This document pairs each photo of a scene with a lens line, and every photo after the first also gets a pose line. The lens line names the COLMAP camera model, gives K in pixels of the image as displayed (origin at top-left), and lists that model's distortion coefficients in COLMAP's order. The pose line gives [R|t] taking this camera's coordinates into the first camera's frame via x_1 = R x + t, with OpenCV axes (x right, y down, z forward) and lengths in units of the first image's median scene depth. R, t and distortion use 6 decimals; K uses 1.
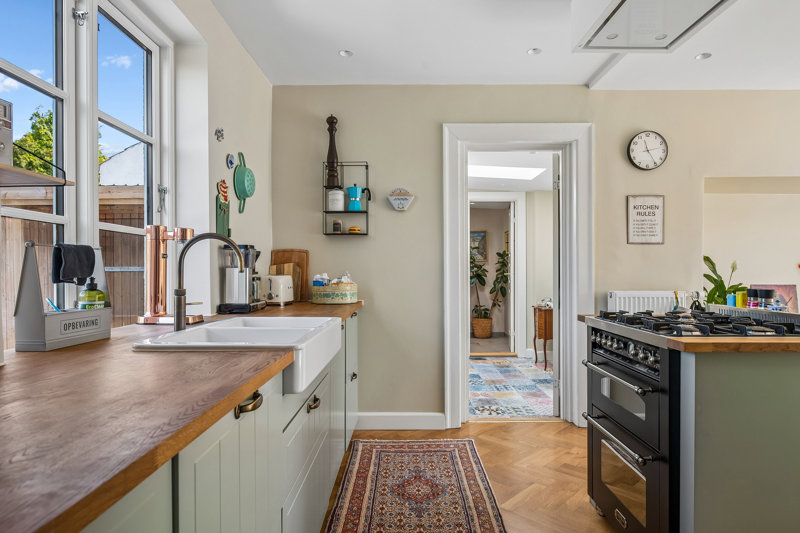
lens RADIAL K [[452.5, 0, 400.0], [0, 452.5, 266.5], [0, 0, 1]] dist [0.000938, 0.000158]
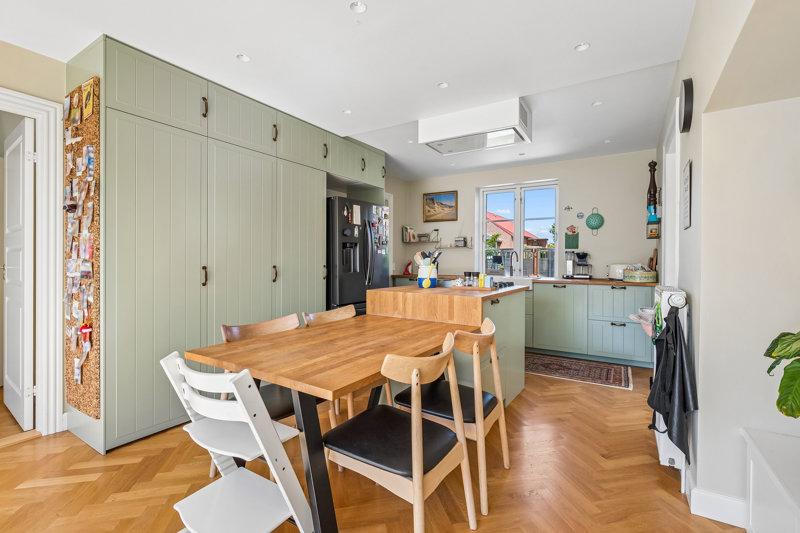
lens RADIAL K [[363.3, 0, 400.0], [0, 363.3, 266.5], [0, 0, 1]] dist [-0.001294, -0.000148]
pose [[-0.531986, 0.010844, -0.846684, 1.321046], [-0.003293, 0.999884, 0.014876, 0.006170], [0.846747, 0.010702, -0.531889, 0.923705]]
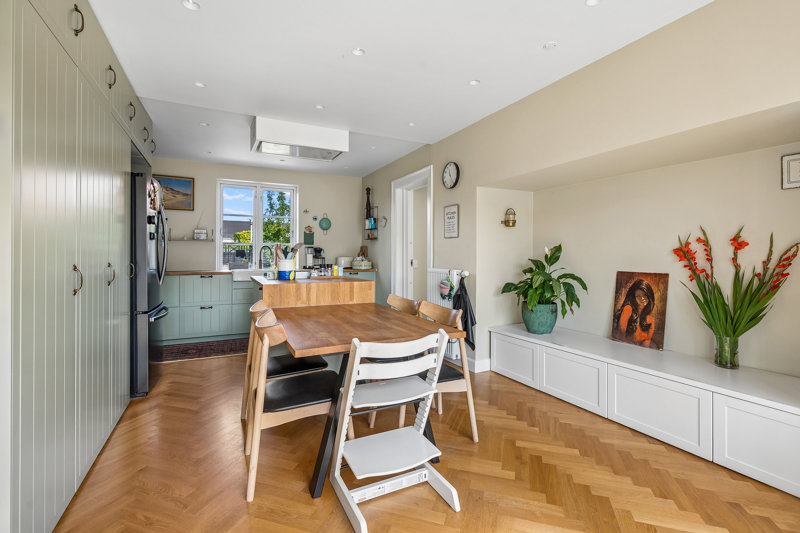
lens RADIAL K [[370.5, 0, 401.9], [0, 370.5, 255.9], [0, 0, 1]] dist [0.000066, -0.000019]
pose [[0.456312, 0.001858, -0.889818, 1.558390], [0.000871, 0.999996, 0.002534, 0.005633], [0.889819, -0.001931, 0.456309, 0.302199]]
